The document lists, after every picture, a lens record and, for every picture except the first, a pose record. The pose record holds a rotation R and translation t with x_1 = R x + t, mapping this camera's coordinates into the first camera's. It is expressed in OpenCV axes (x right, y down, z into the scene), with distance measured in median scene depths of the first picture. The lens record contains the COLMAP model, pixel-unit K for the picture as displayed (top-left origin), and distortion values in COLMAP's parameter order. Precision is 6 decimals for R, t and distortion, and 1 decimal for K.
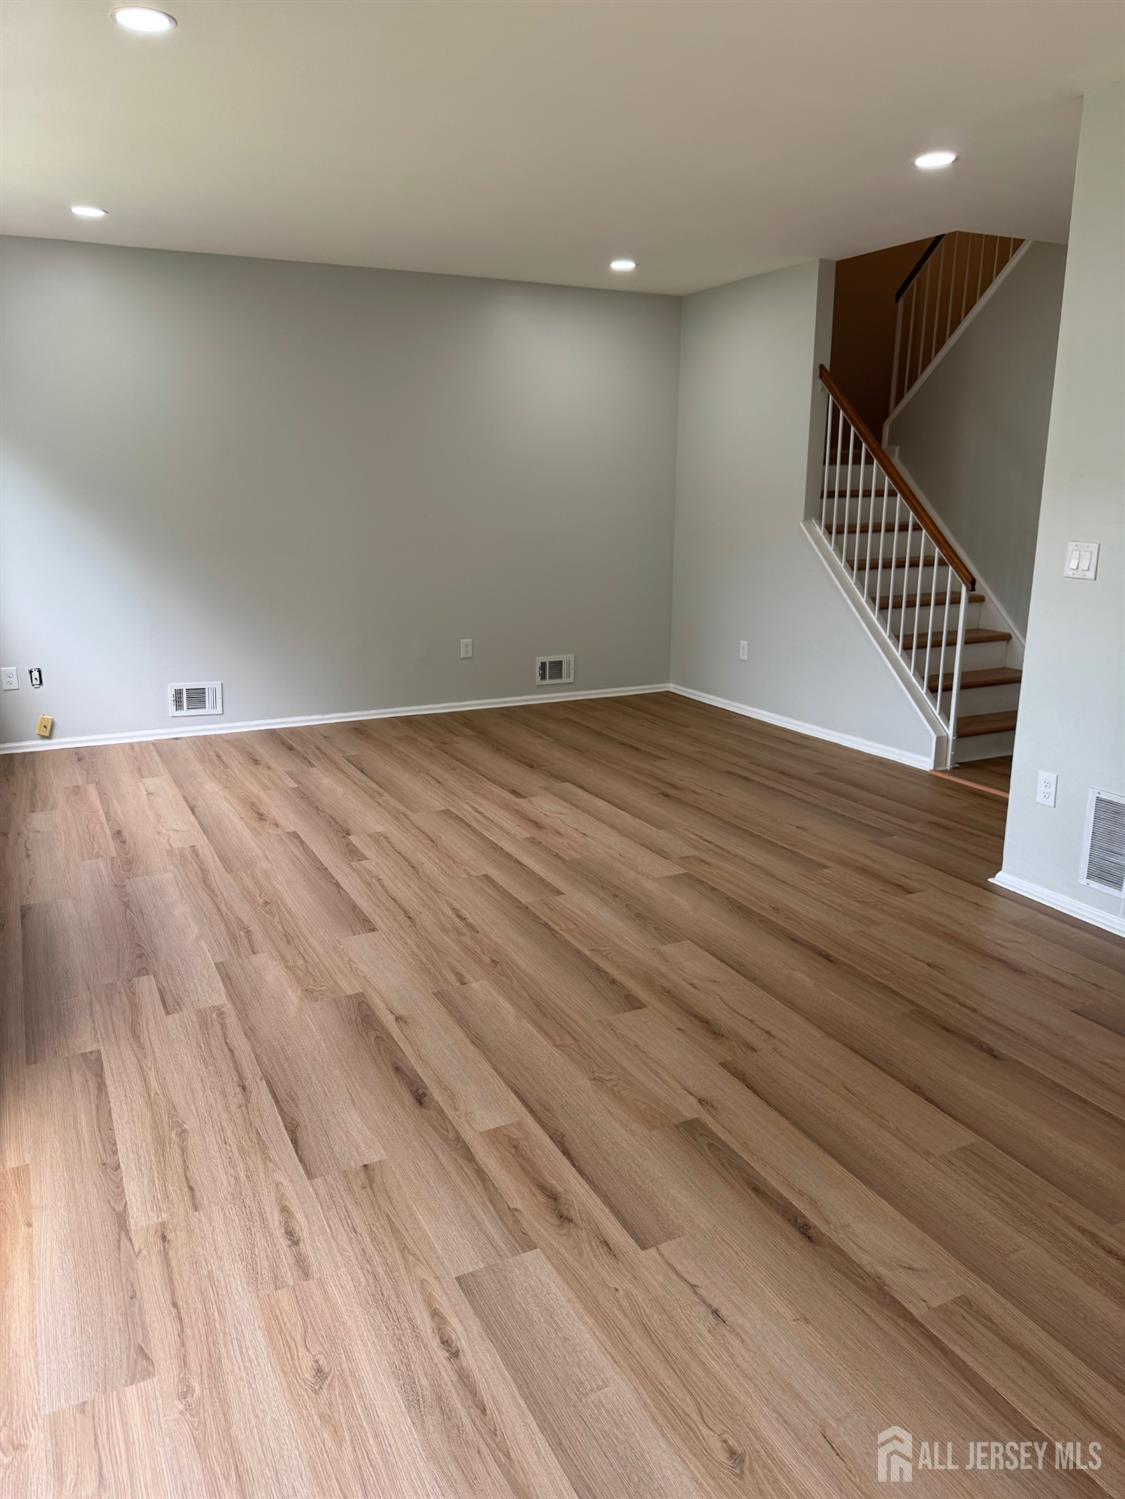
lens RADIAL K [[1051.1, 0, 549.4], [0, 1051.1, 749.0], [0, 0, 1]] dist [0.151719, -0.263864]
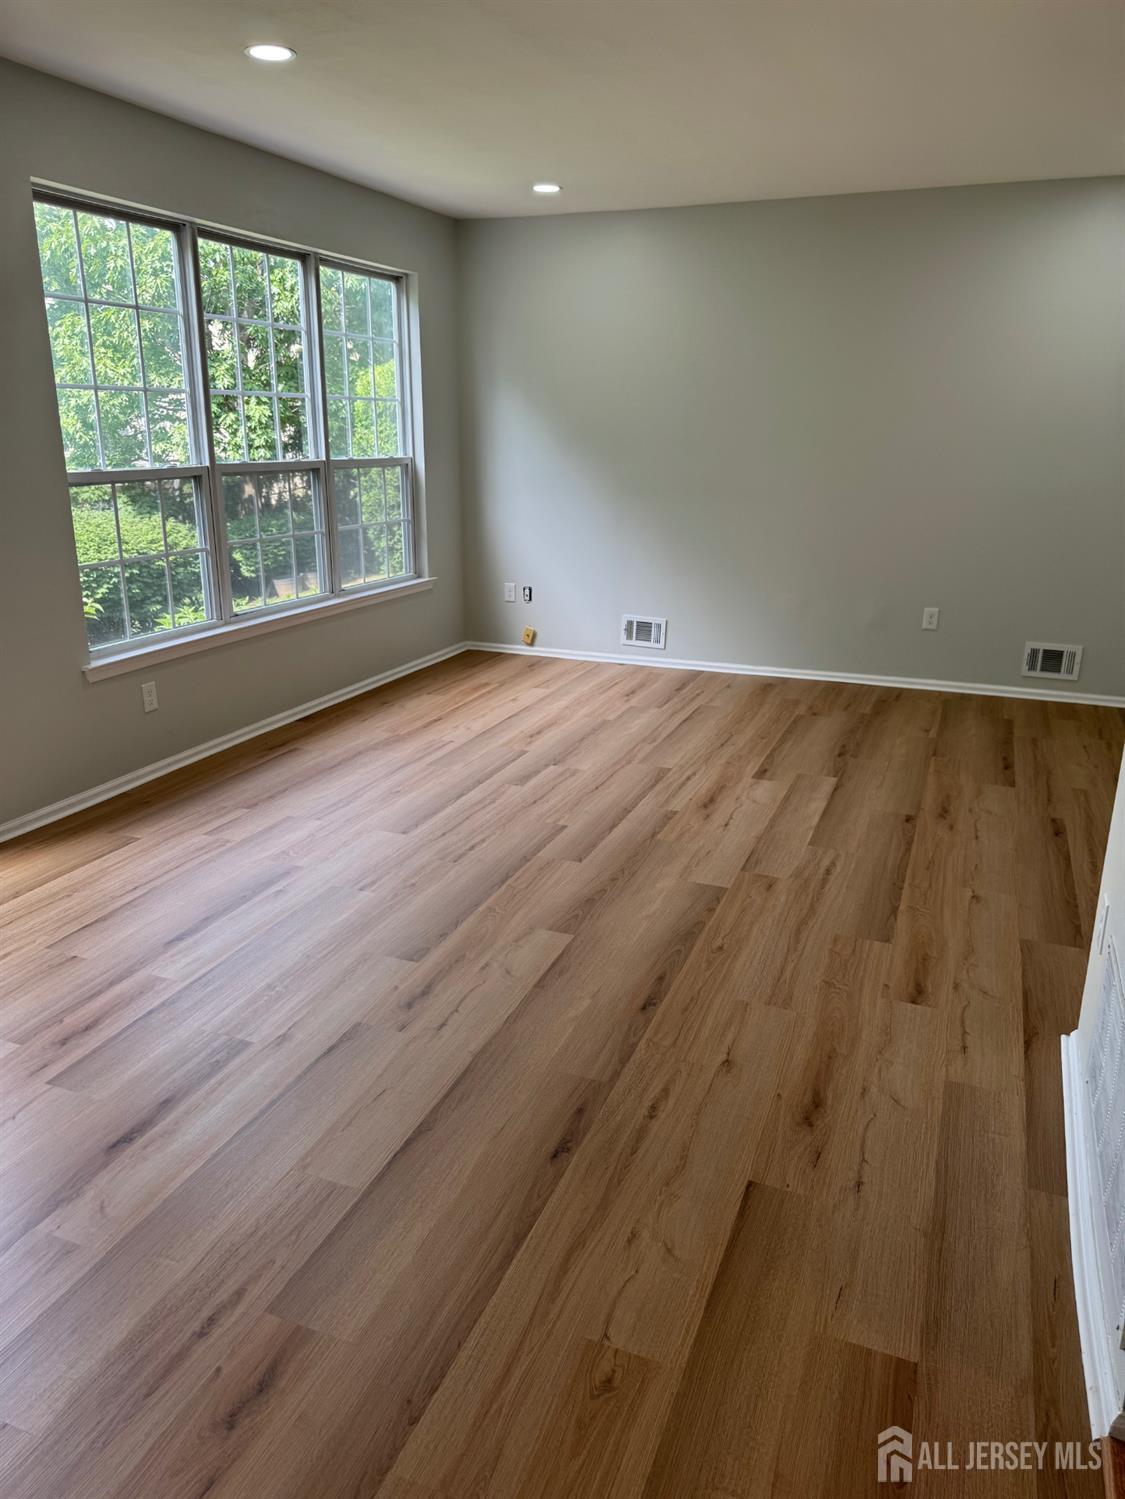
lens RADIAL K [[1051.1, 0, 549.4], [0, 1051.1, 749.0], [0, 0, 1]] dist [0.151719, -0.263864]
pose [[0.660322, 0.221438, -0.717594, 0.615749], [-0.185845, 0.974001, 0.129549, -0.077499], [0.727624, 0.047817, 0.684307, 0.286281]]
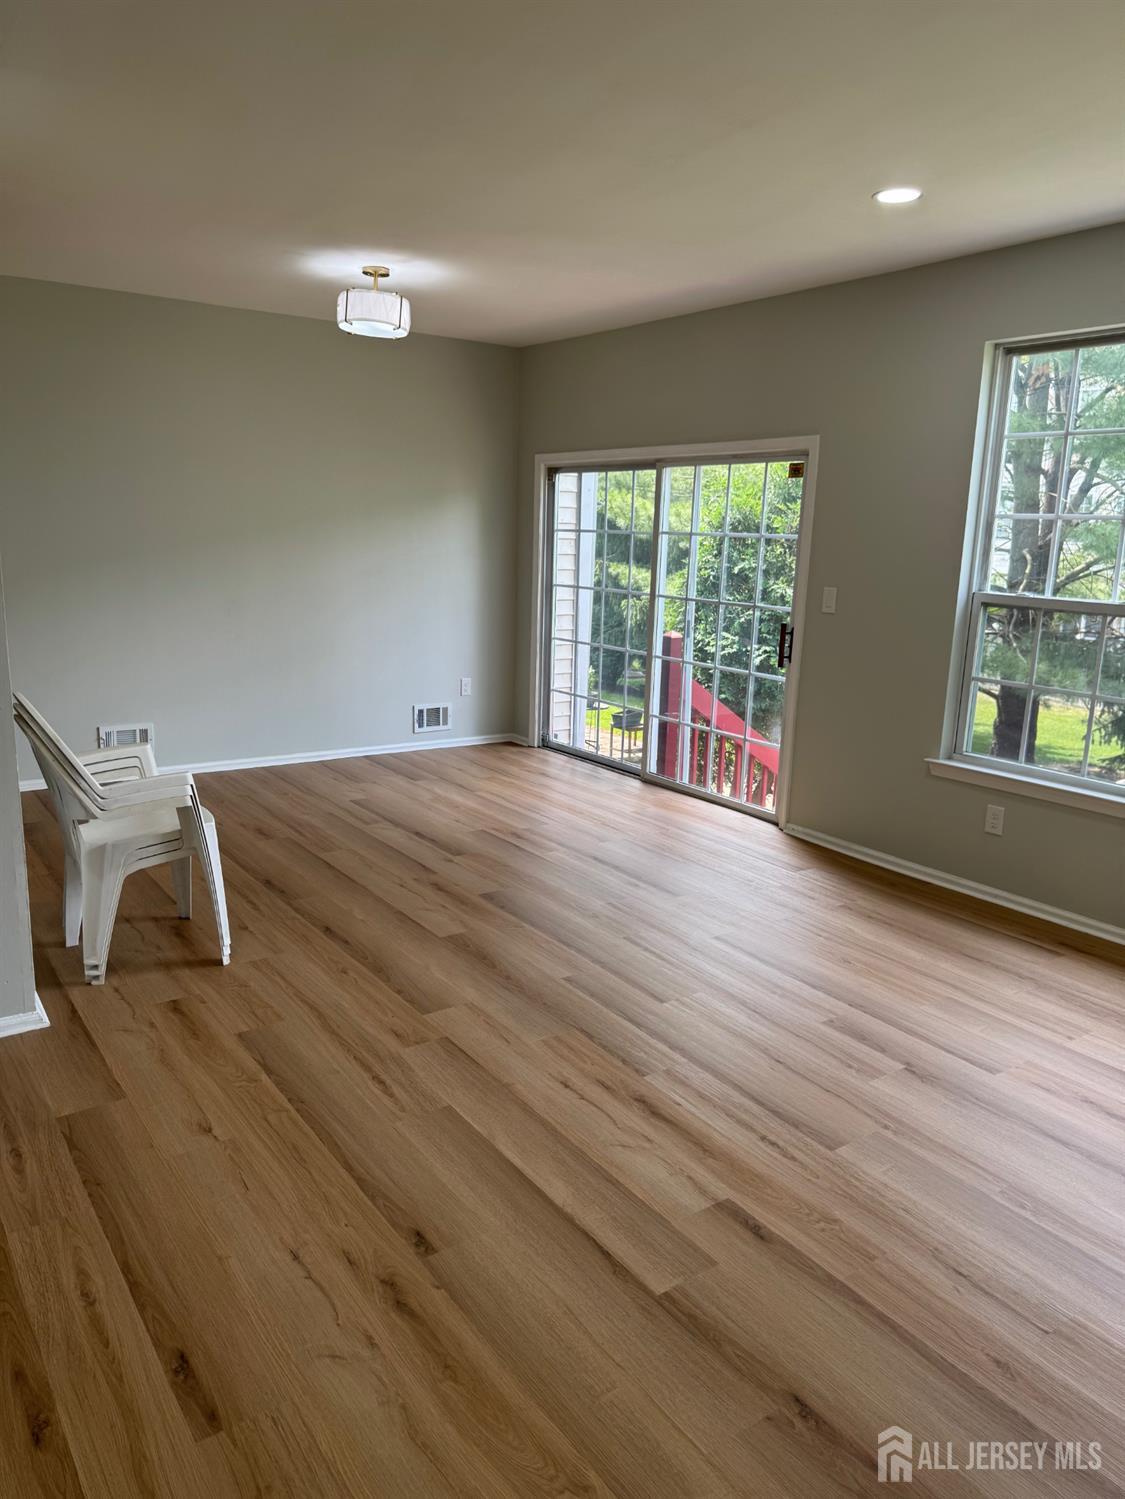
lens RADIAL K [[1051.1, 0, 549.4], [0, 1051.1, 749.0], [0, 0, 1]] dist [0.151719, -0.263864]
pose [[-0.989348, 0.002461, -0.145548, 0.149675], [-0.061955, 0.897663, 0.436307, -0.421302], [0.131726, 0.440677, -0.887948, 1.609057]]
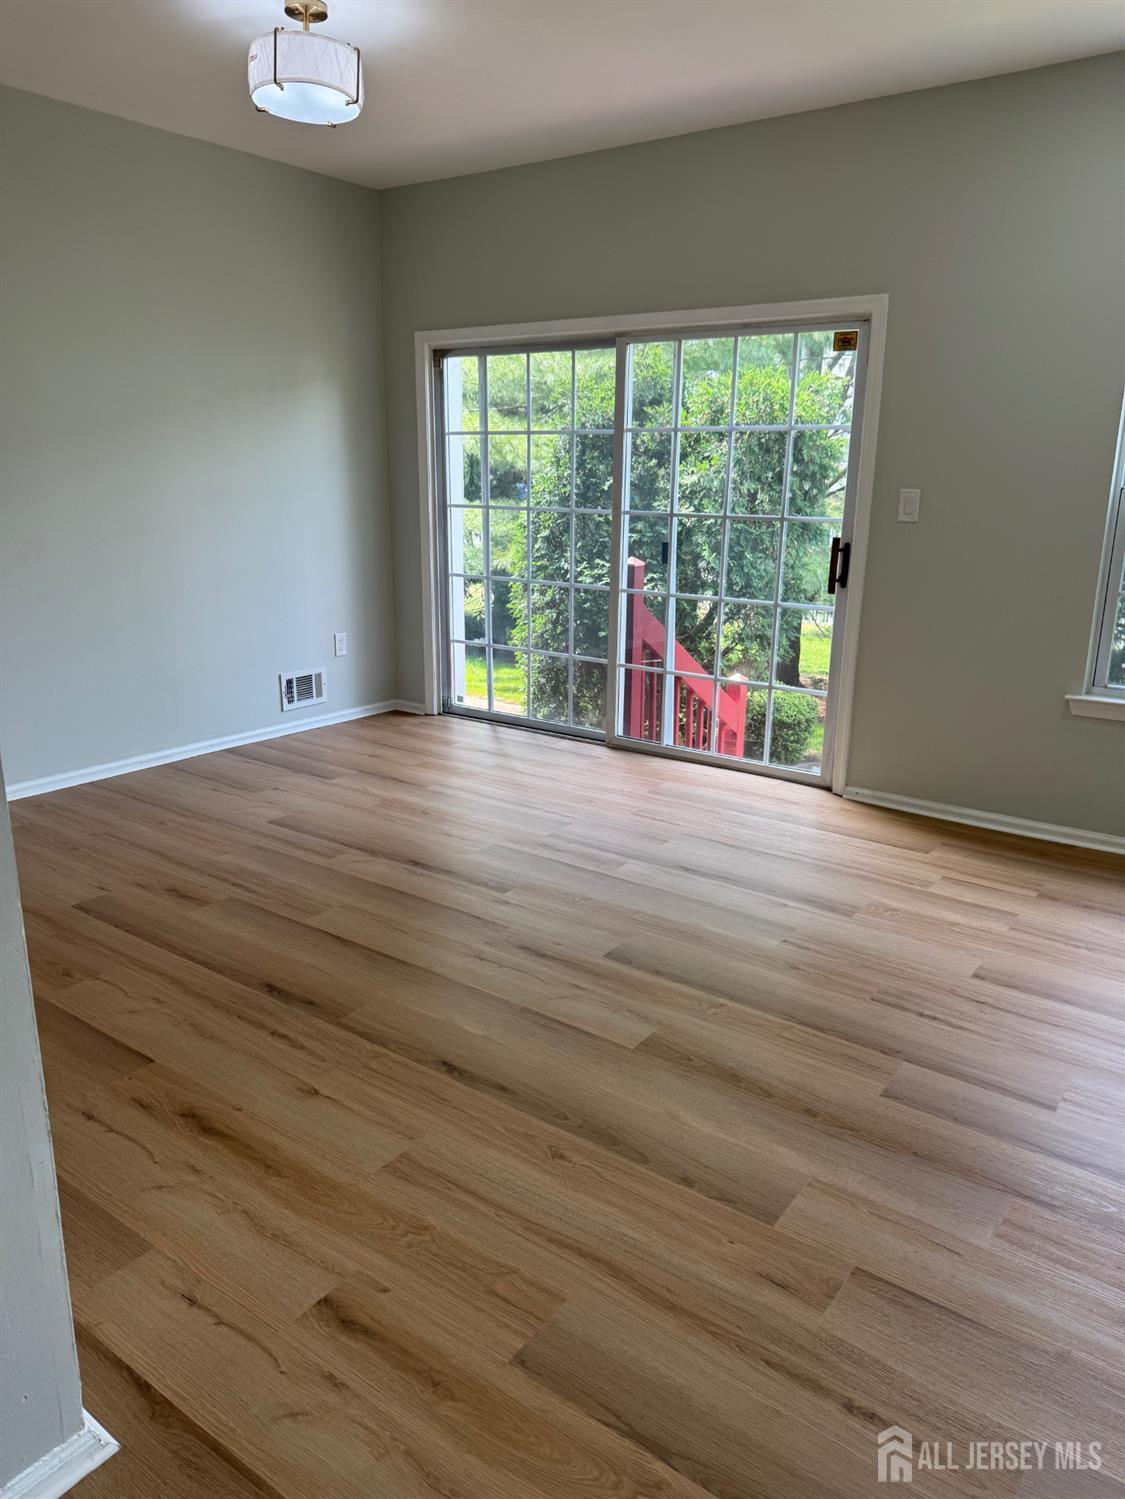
lens RADIAL K [[1053.2, 0, 562.5], [0, 1053.2, 749.5], [0, 0, 1]] dist [0.042359, -0.041839]
pose [[-0.887095, 0.109992, -0.448291, 0.396066], [-0.124446, 0.878241, 0.461742, -0.273484], [0.444495, 0.465397, -0.765395, 1.193627]]
